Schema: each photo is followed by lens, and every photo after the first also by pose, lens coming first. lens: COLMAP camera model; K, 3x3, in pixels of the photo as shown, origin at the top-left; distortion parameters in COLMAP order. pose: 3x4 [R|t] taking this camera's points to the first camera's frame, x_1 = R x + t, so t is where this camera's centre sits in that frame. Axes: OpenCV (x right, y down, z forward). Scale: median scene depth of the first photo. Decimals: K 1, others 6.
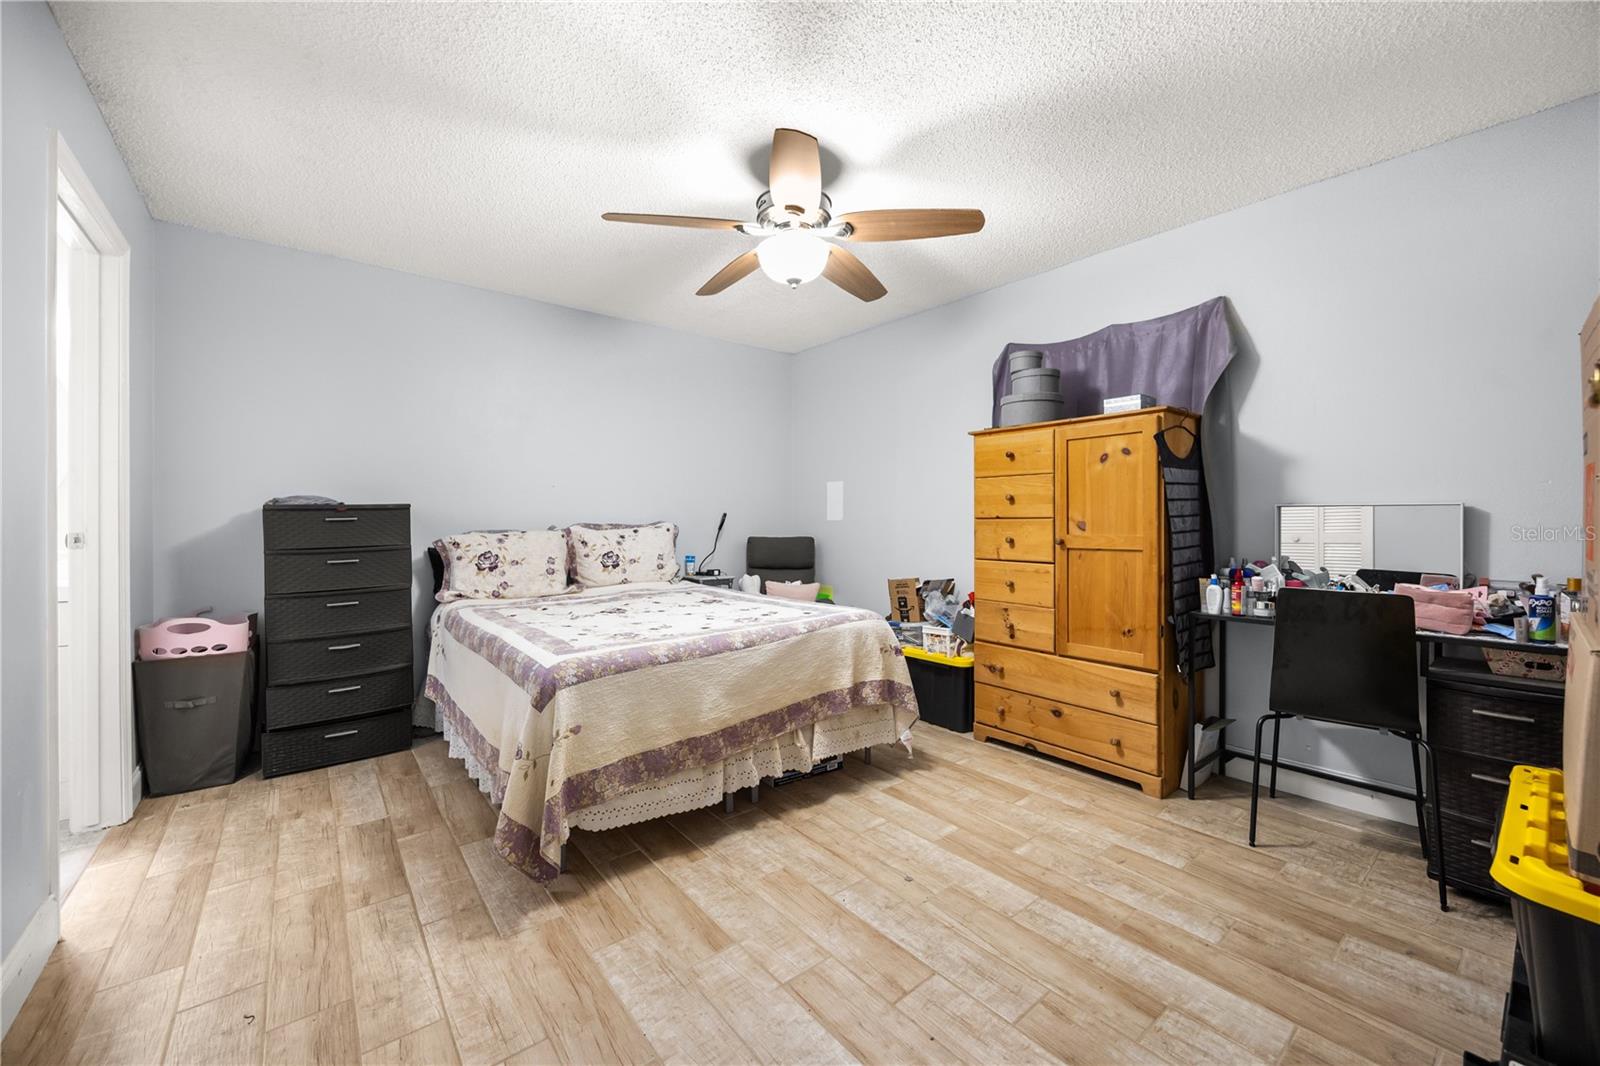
lens RADIAL K [[632.2, 0, 814.1], [0, 632.2, 518.7], [0, 0, 1]] dist [0.001051, -0.000021]
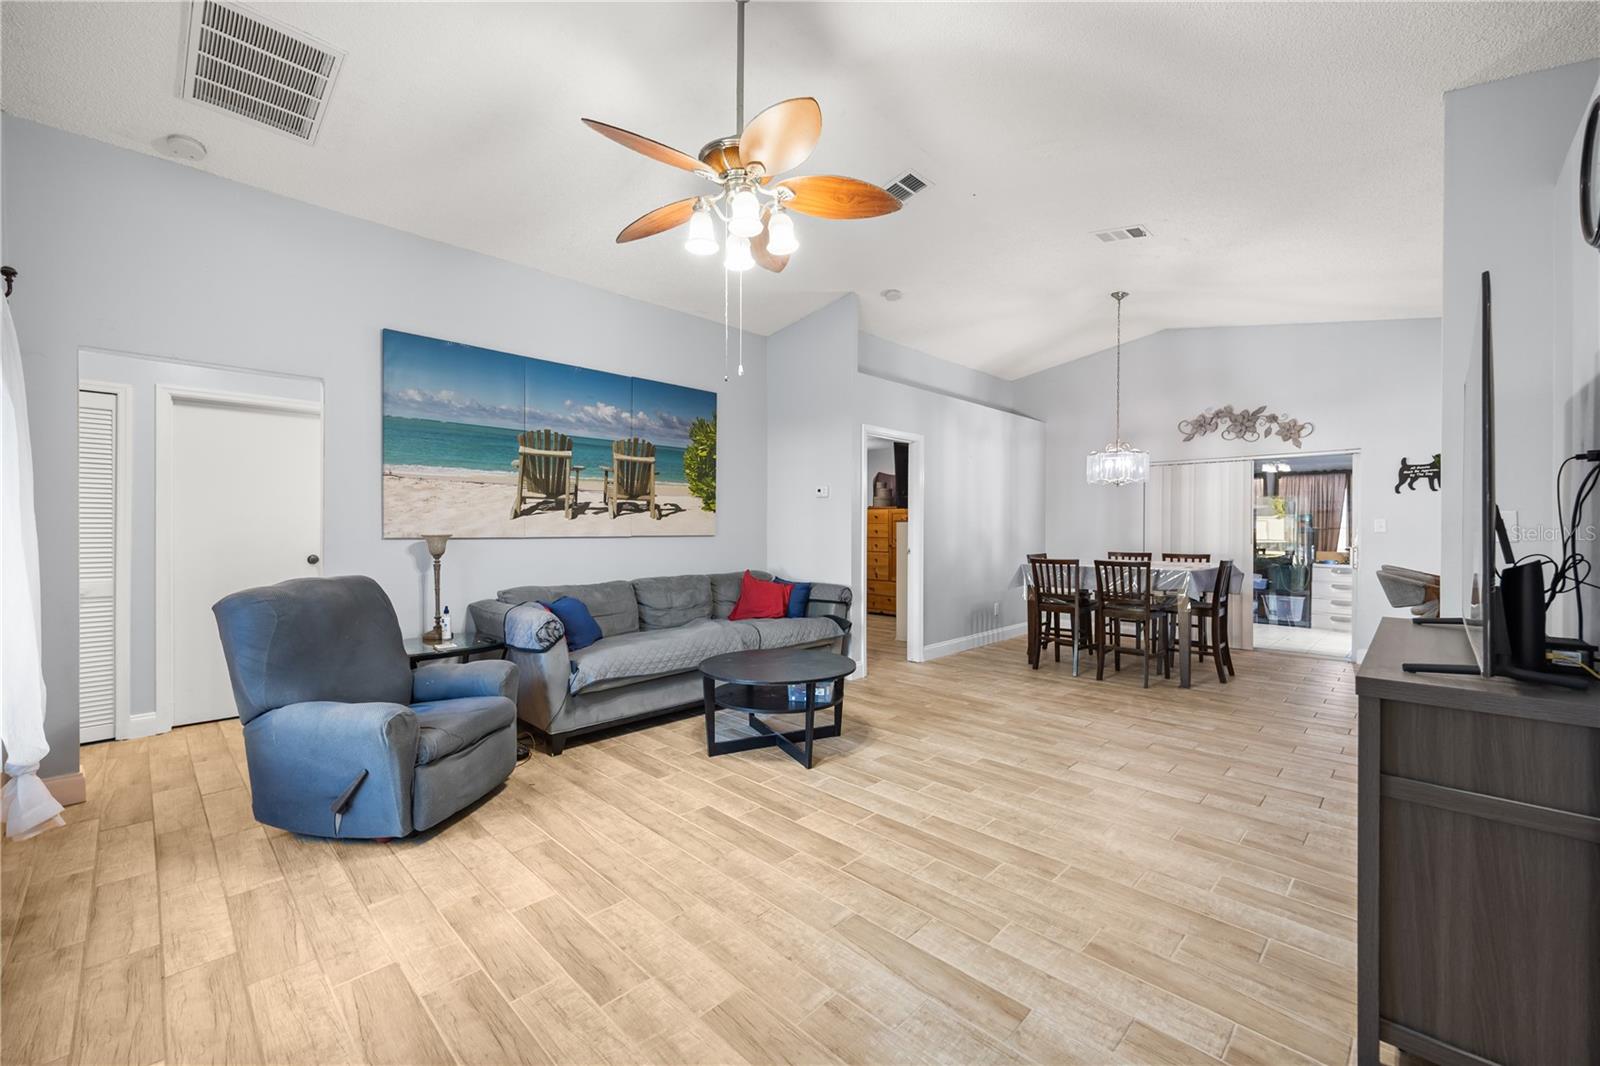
lens RADIAL K [[642.5, 0, 800.0], [0, 642.5, 533.0], [0, 0, 1]] dist [0.005934, 0.000029]
pose [[0.995498, 0.003178, 0.094725, -0.325298], [-0.004070, 0.999949, 0.009224, -0.047816], [-0.094691, -0.009568, 0.995461, -1.927829]]
